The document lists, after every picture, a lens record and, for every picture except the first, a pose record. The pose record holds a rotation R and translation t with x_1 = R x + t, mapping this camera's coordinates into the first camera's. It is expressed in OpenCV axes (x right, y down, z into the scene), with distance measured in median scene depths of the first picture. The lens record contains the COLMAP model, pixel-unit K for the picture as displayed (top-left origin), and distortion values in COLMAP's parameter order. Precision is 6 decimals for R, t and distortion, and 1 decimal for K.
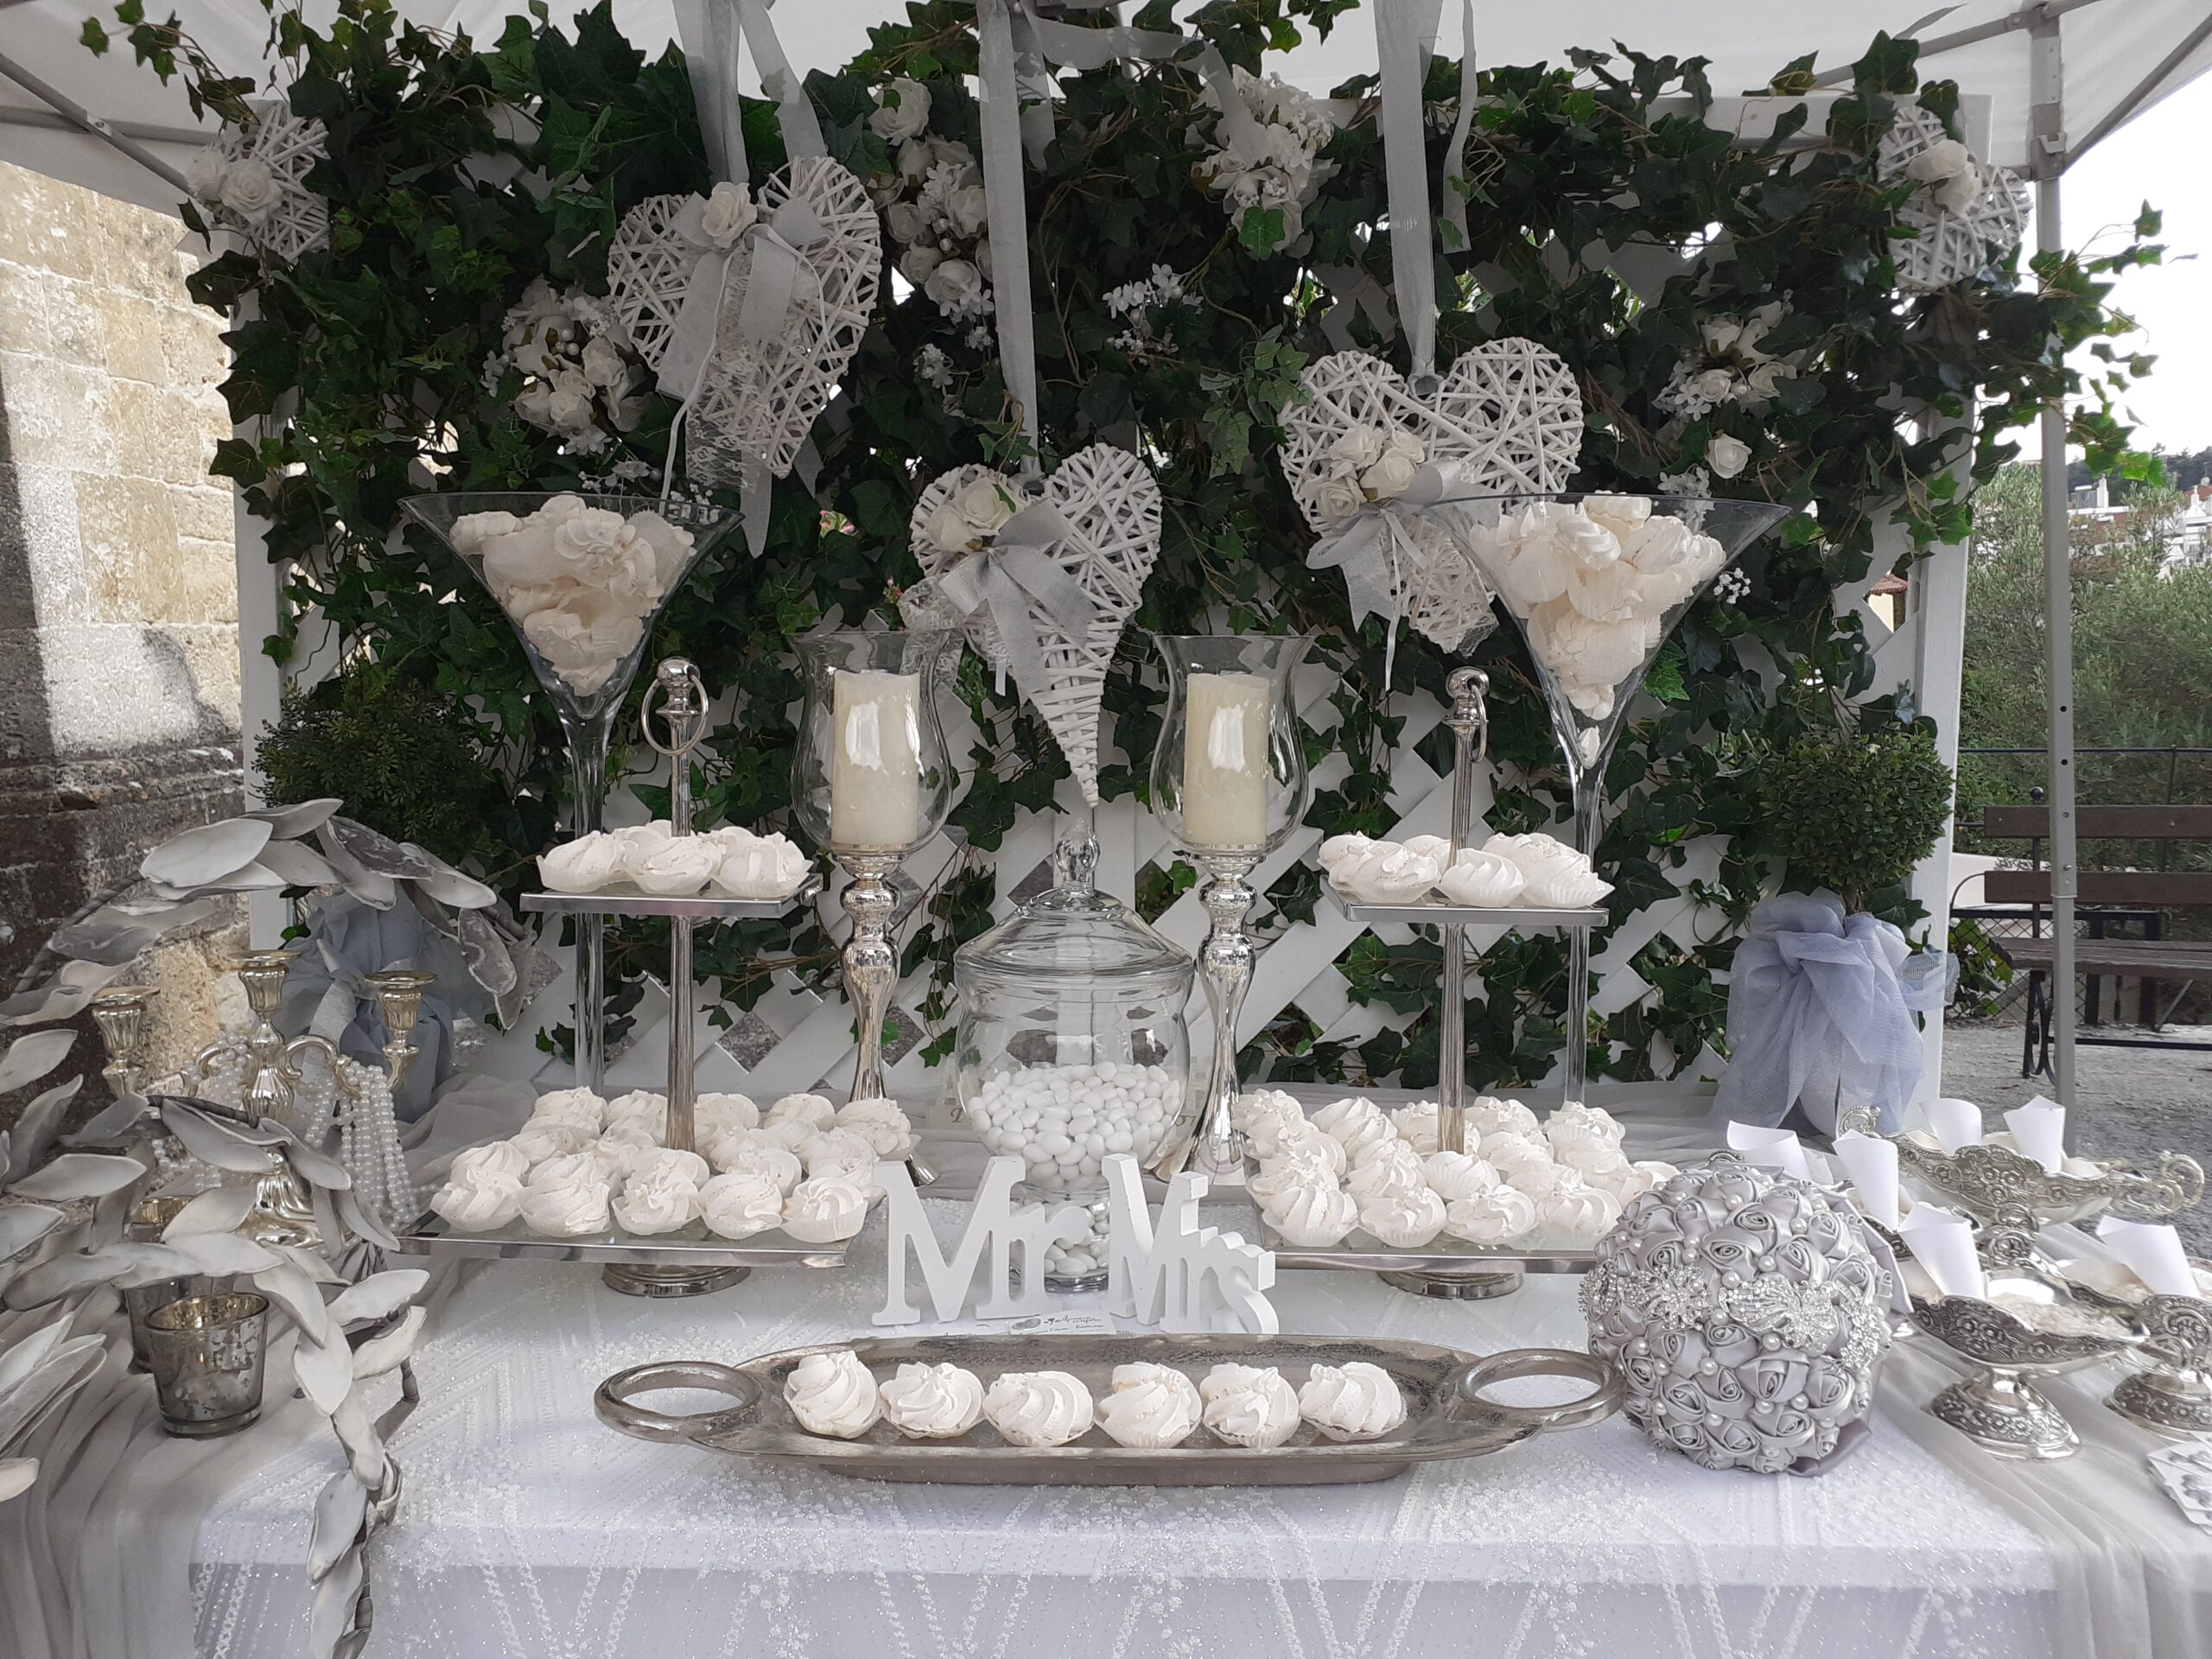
lens RADIAL K [[1786.2, 0, 1094.2], [0, 1786.2, 837.8], [0, 0, 1]] dist [0.080954, -0.211022]
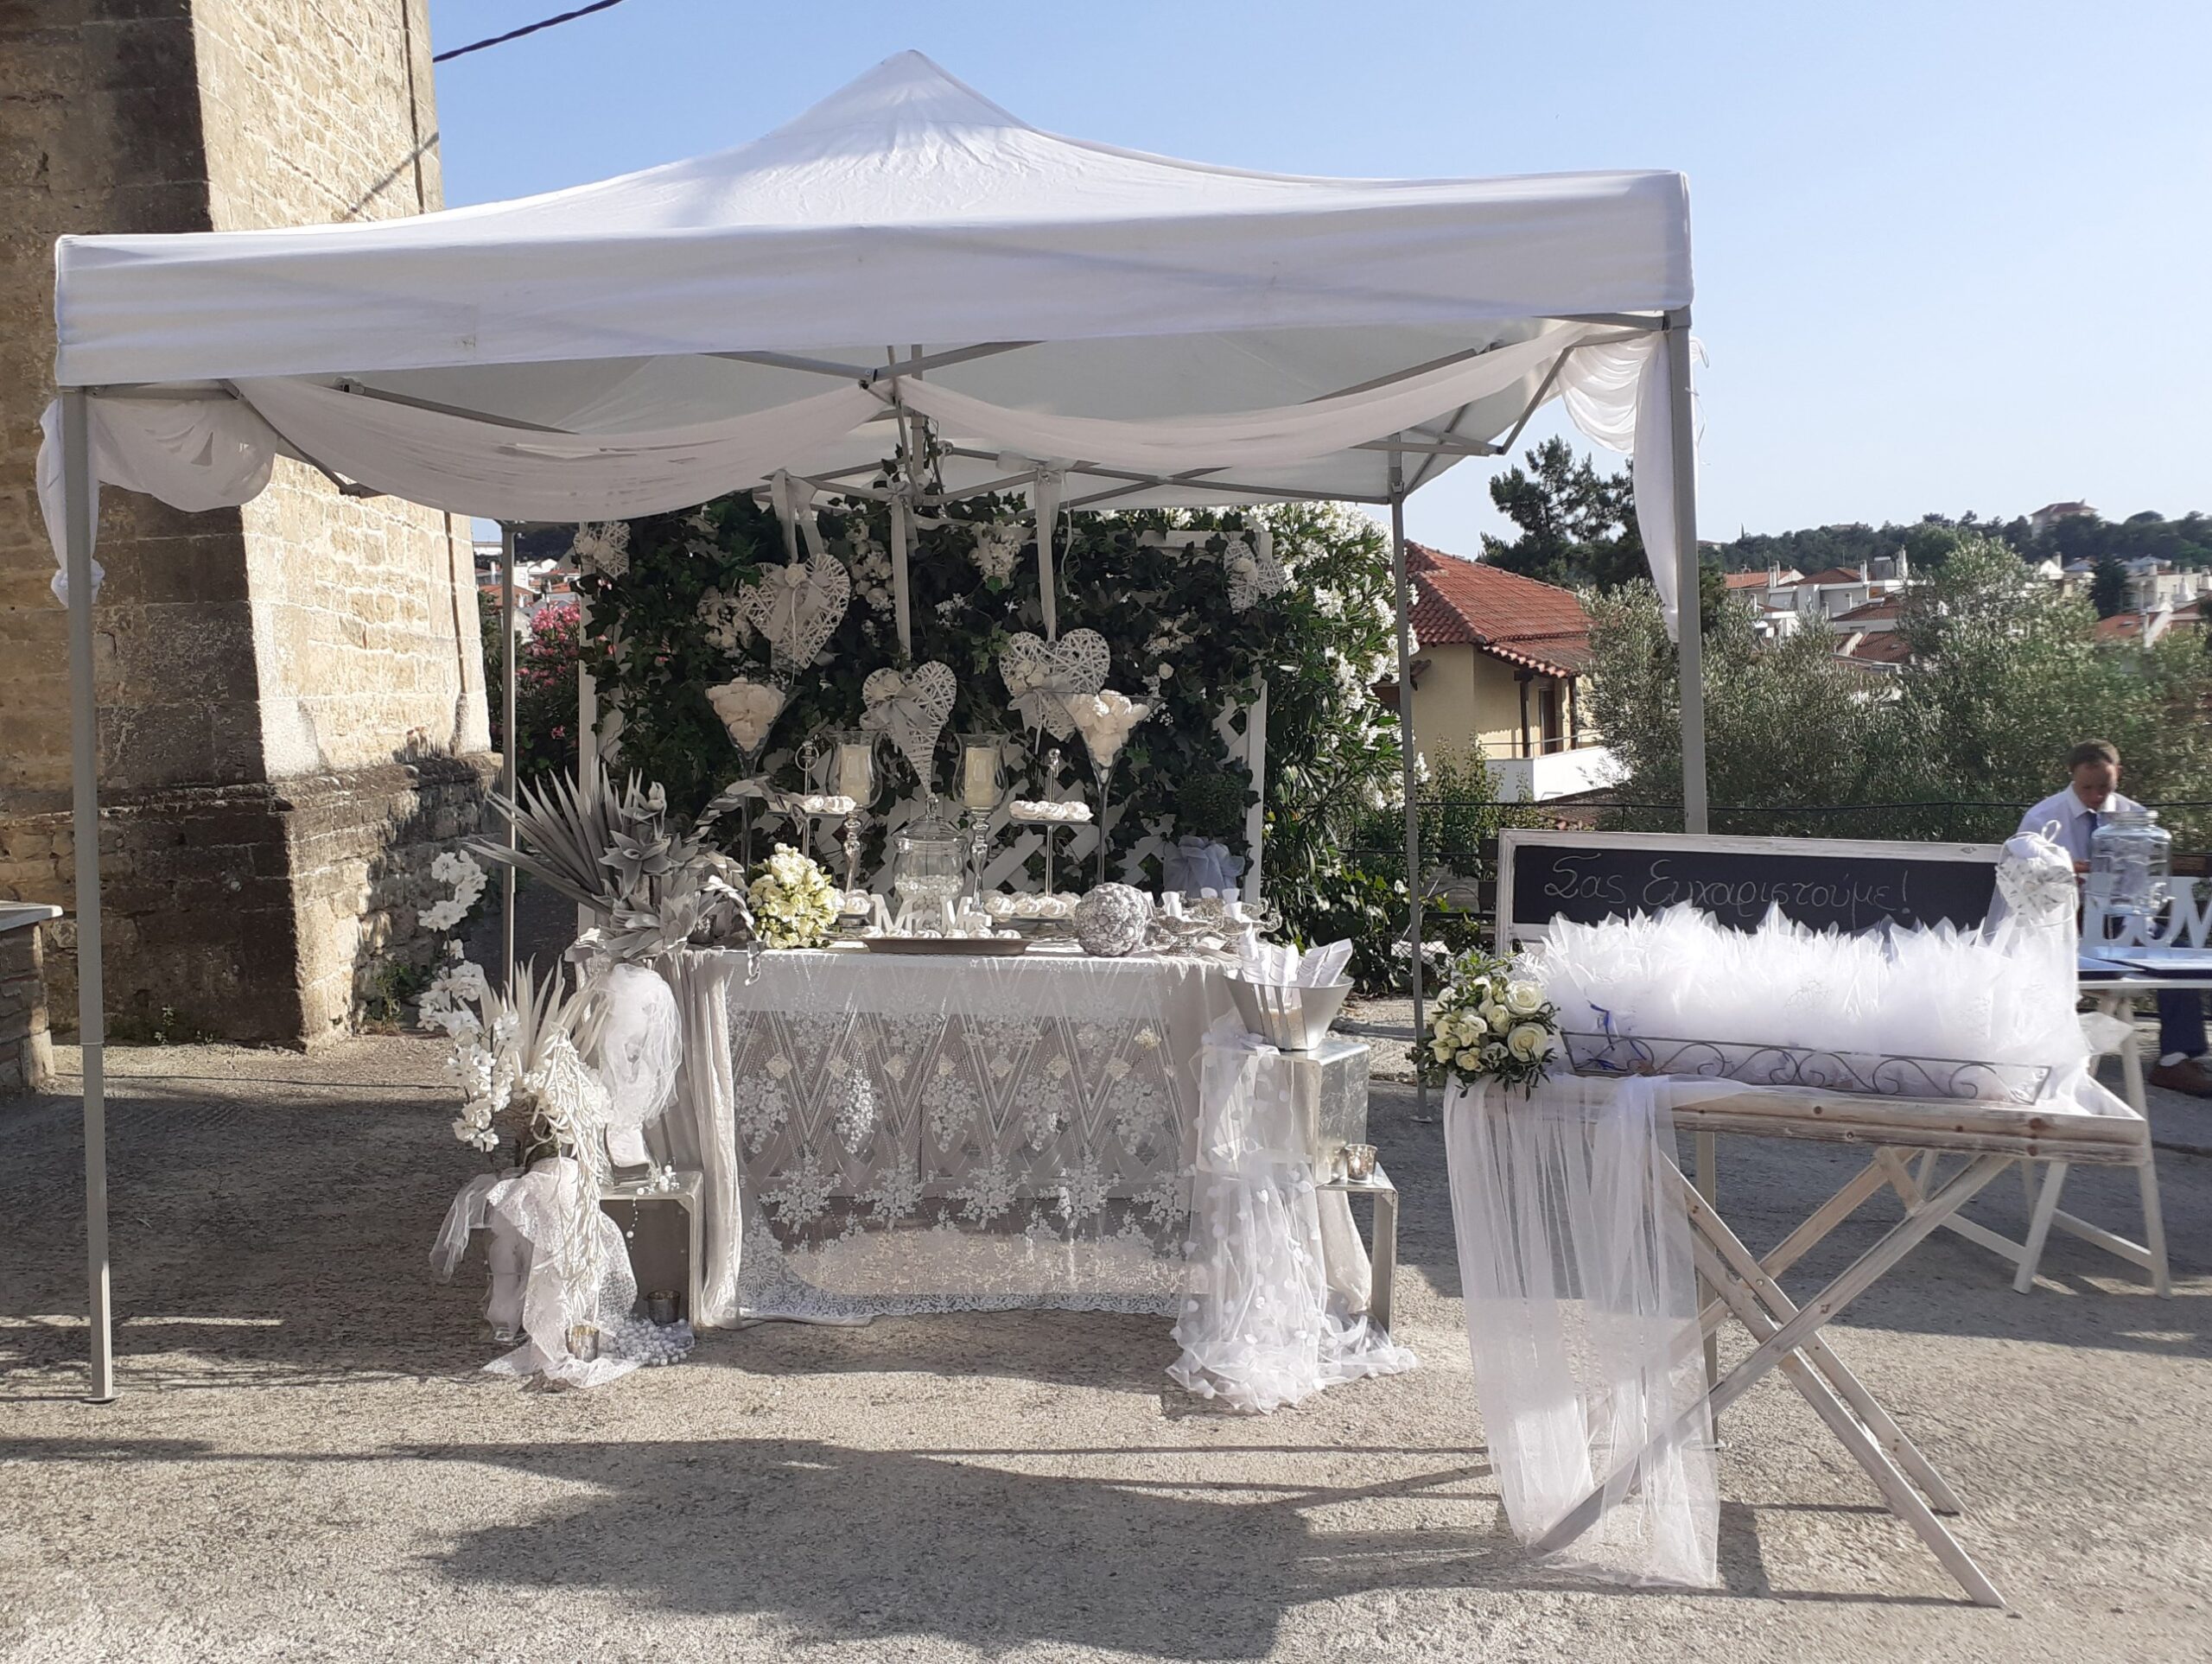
lens RADIAL K [[1786.1, 0, 1094.2], [0, 1786.1, 840.3], [0, 0, 1]] dist [0.080954, -0.211022]
pose [[0.990755, 0.012377, 0.135098, -0.113699], [-0.008060, 0.999441, -0.032459, 0.130336], [-0.135424, 0.031070, 0.990300, -1.633426]]
